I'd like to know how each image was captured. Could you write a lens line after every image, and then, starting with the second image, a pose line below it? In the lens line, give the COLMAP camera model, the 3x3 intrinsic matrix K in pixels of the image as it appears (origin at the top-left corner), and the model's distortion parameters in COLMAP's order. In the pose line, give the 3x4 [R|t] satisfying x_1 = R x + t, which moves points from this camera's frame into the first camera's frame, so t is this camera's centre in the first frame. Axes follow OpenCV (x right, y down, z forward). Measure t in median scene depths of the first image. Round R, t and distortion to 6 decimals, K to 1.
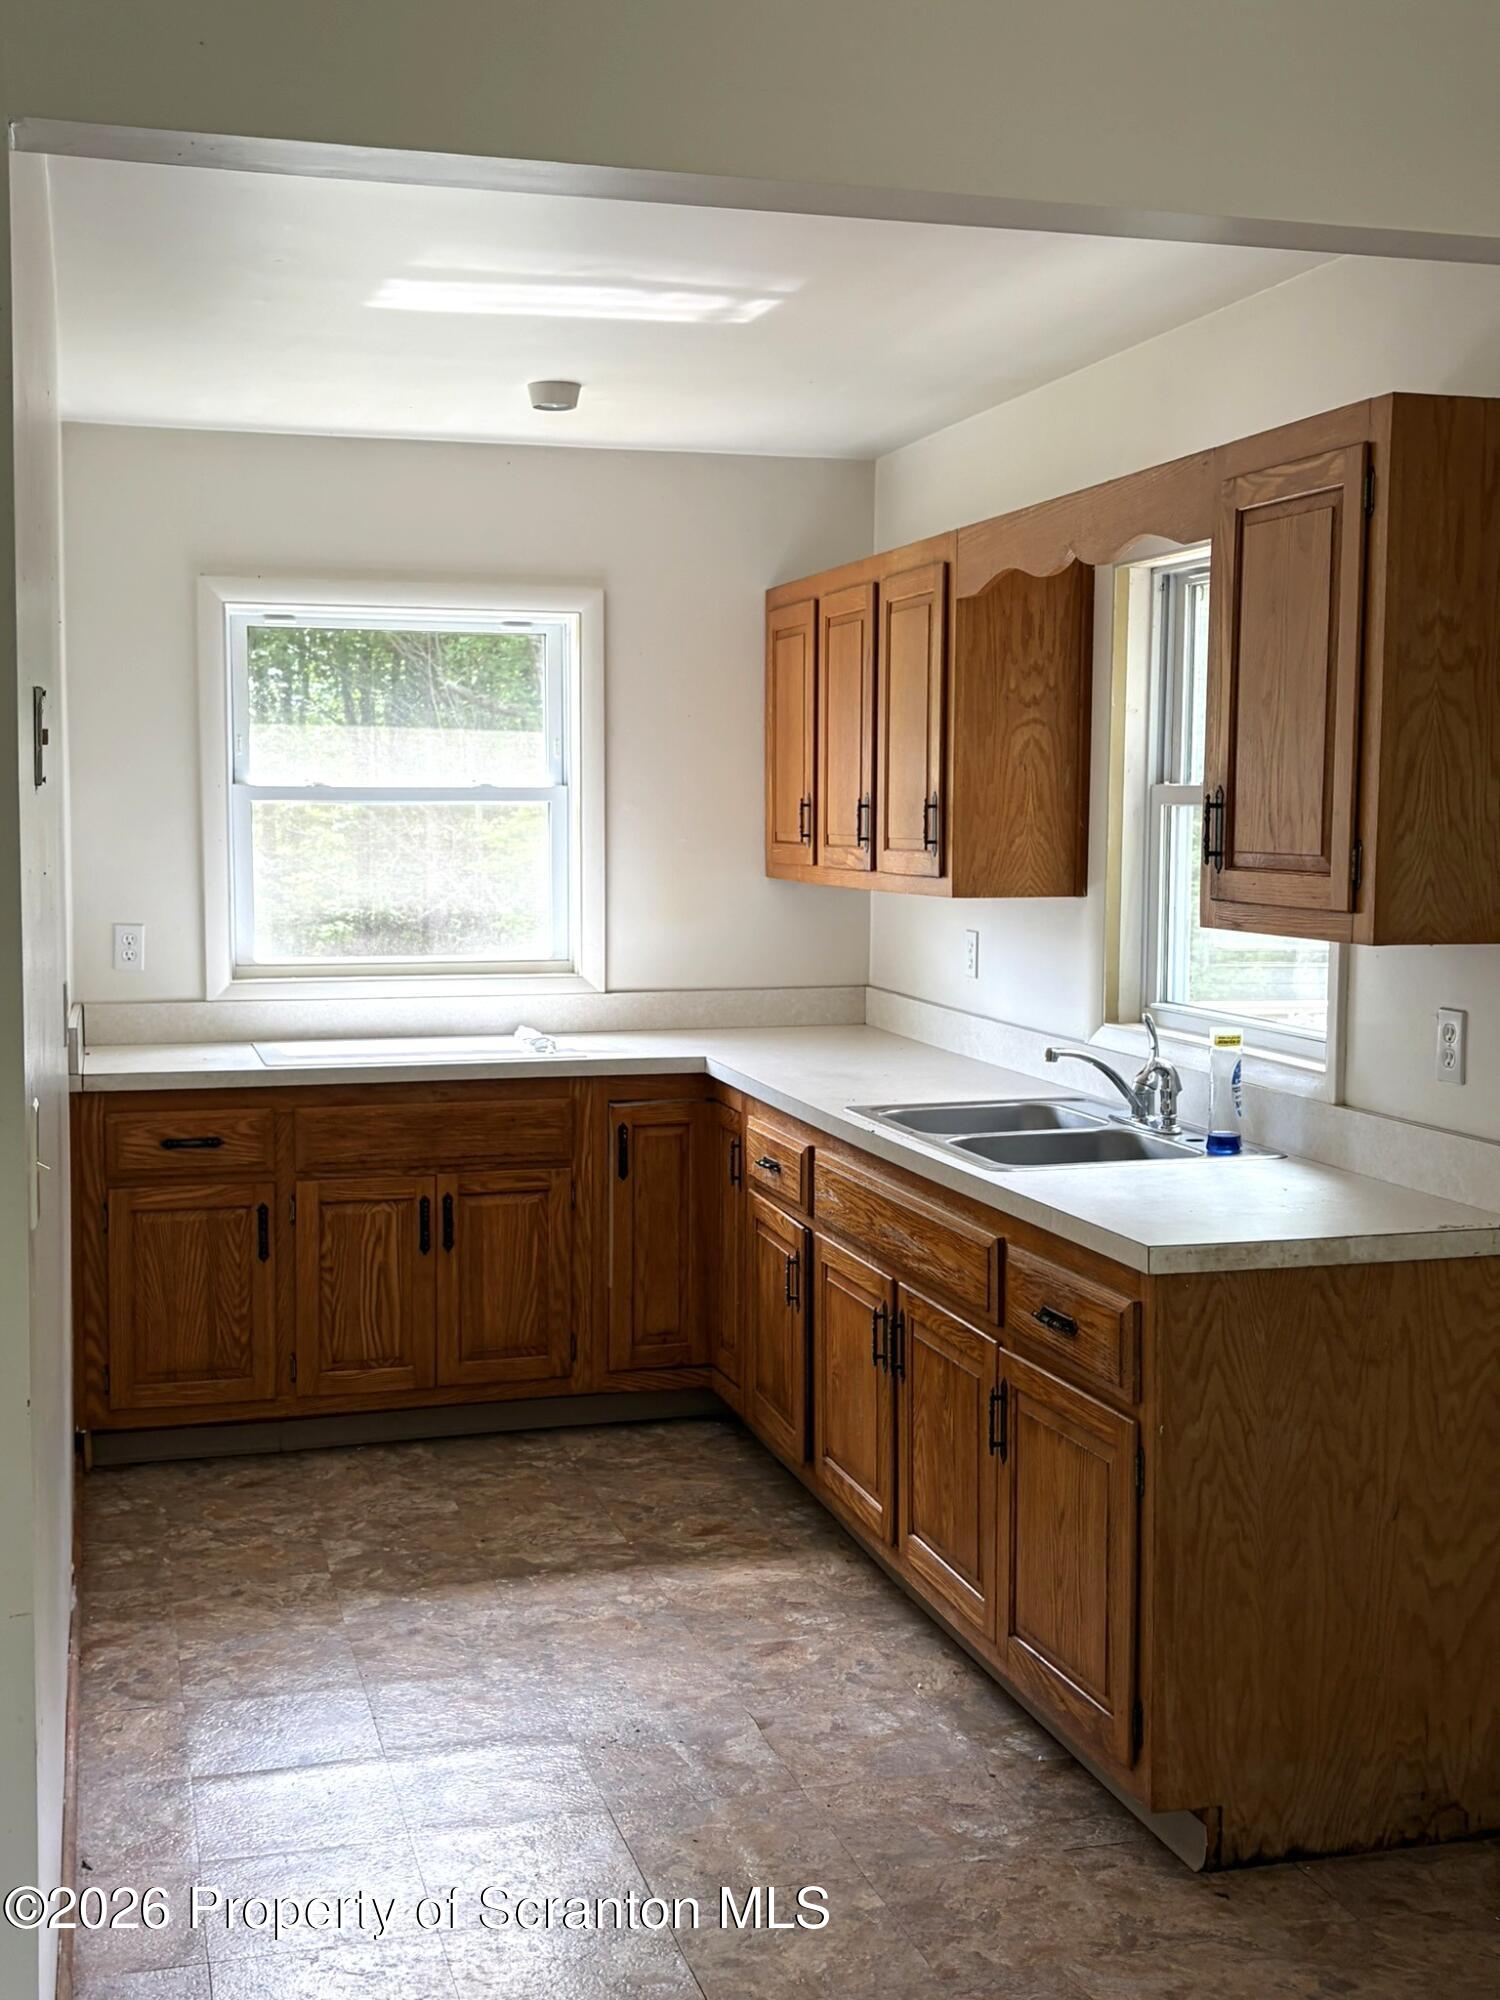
lens RADIAL K [[2251.7, 0, 752.1], [0, 2251.7, 1000.1], [0, 0, 1]] dist [0.051006, 0.000000]
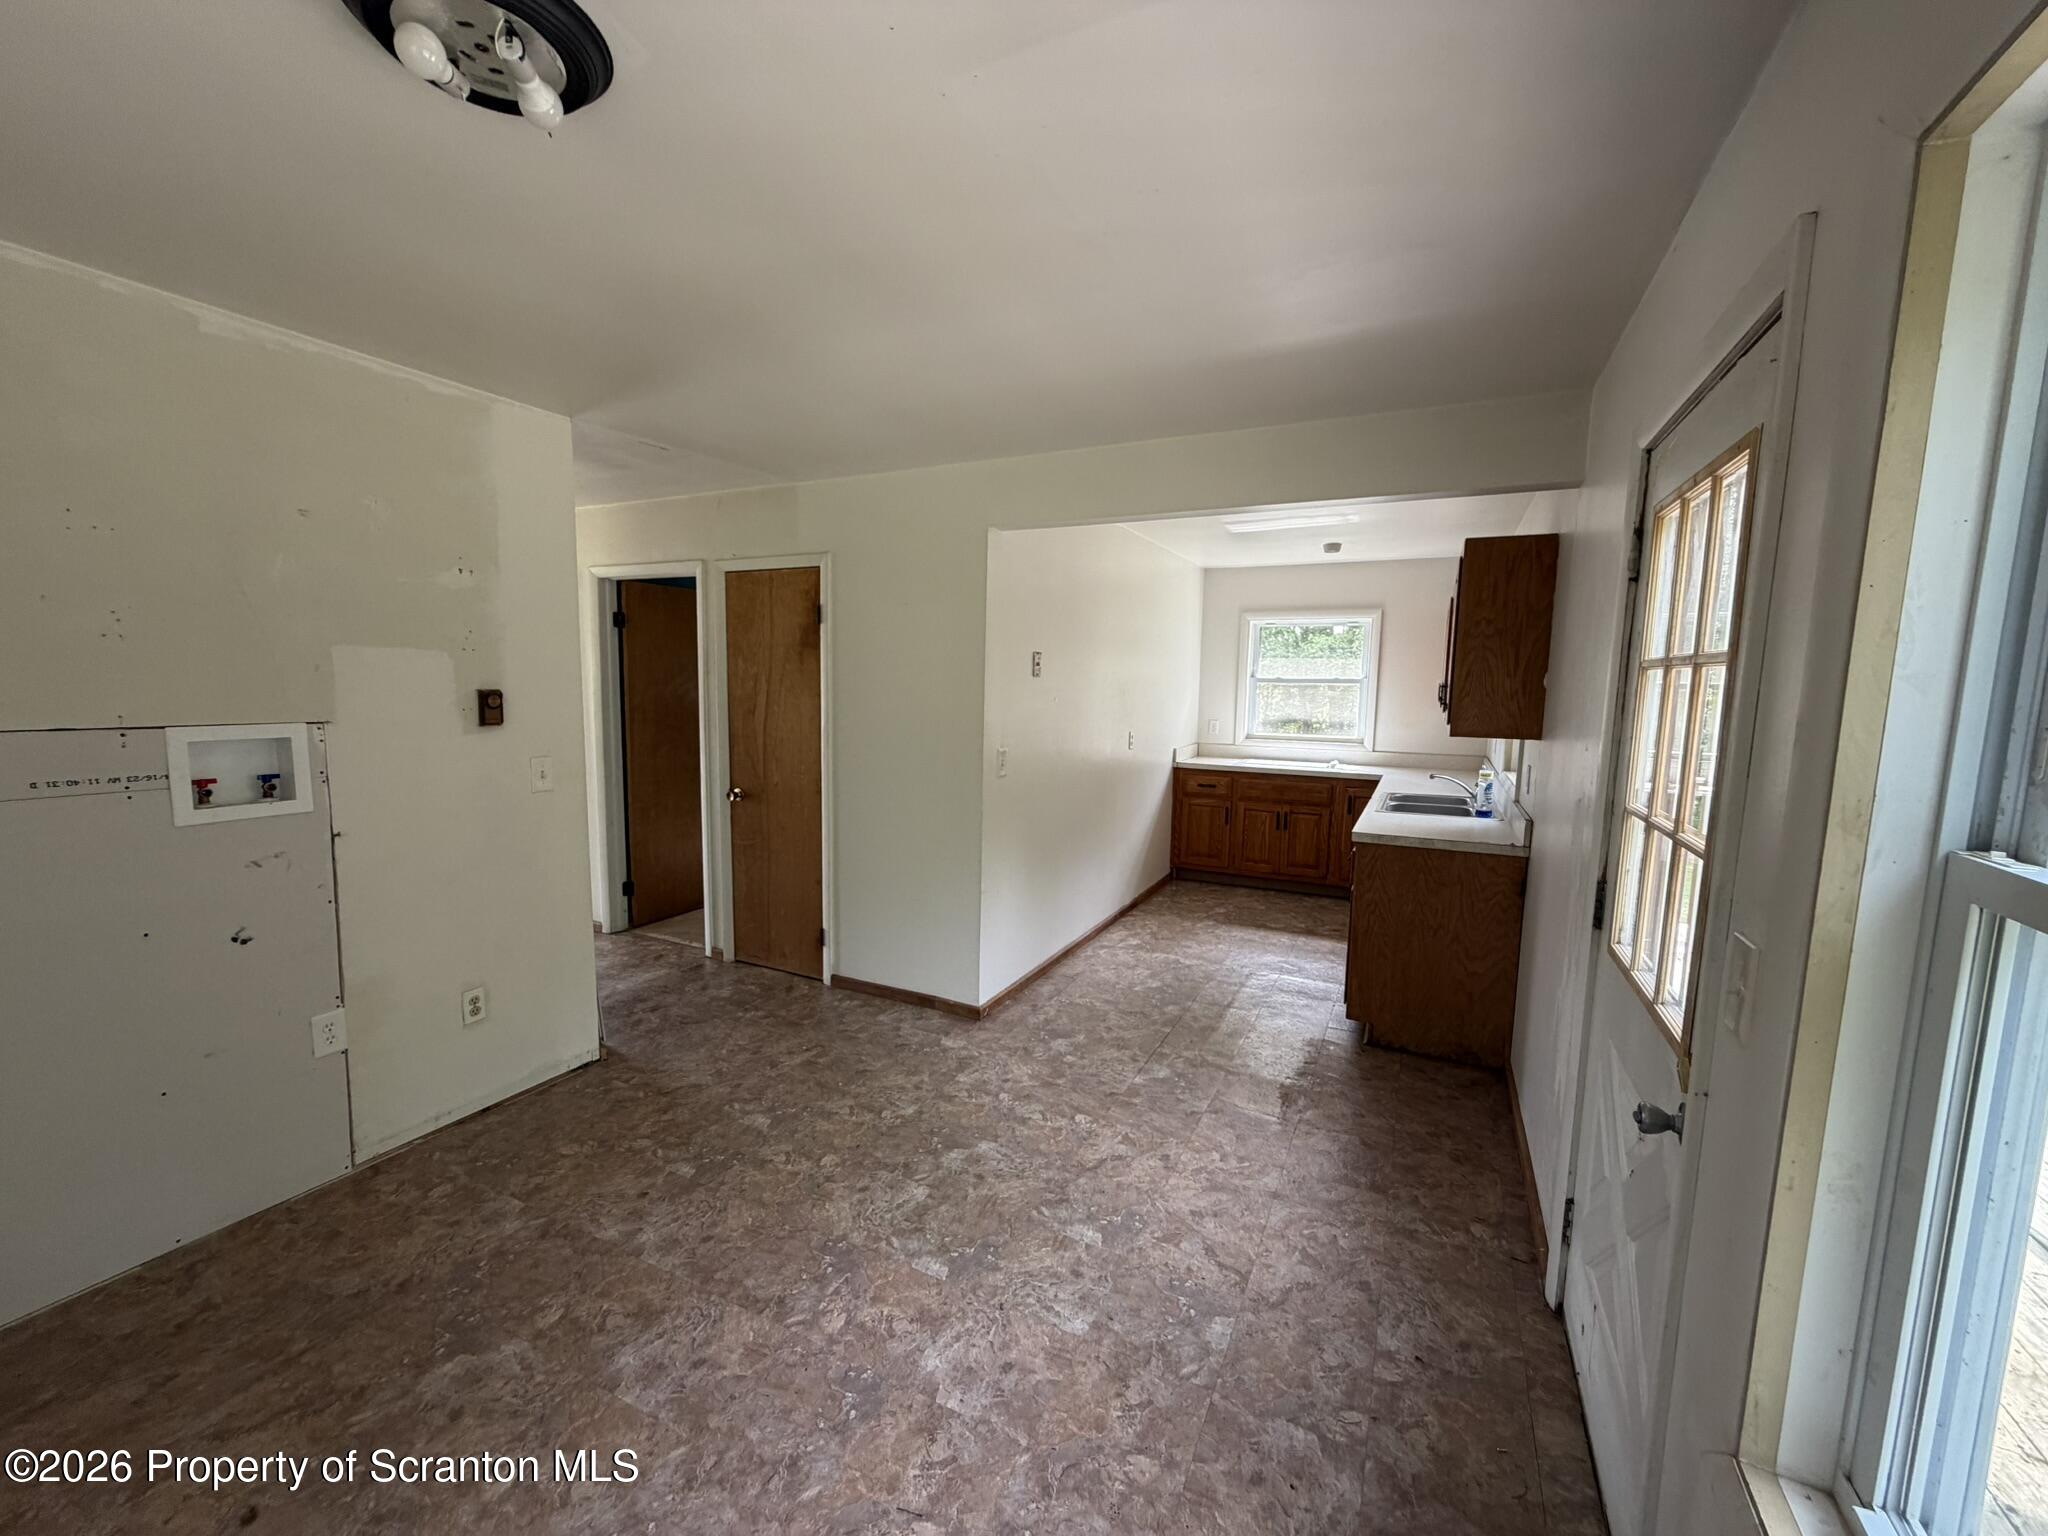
lens RADIAL K [[818.9, 0, 1020.4], [0, 818.9, 772.0], [0, 0, 1]] dist [-0.000550, 0.000715]
pose [[0.729070, 0.083455, -0.679332, 0.363561], [-0.070572, 0.996414, 0.046670, 0.006032], [0.680791, 0.013916, 0.732345, -0.065188]]
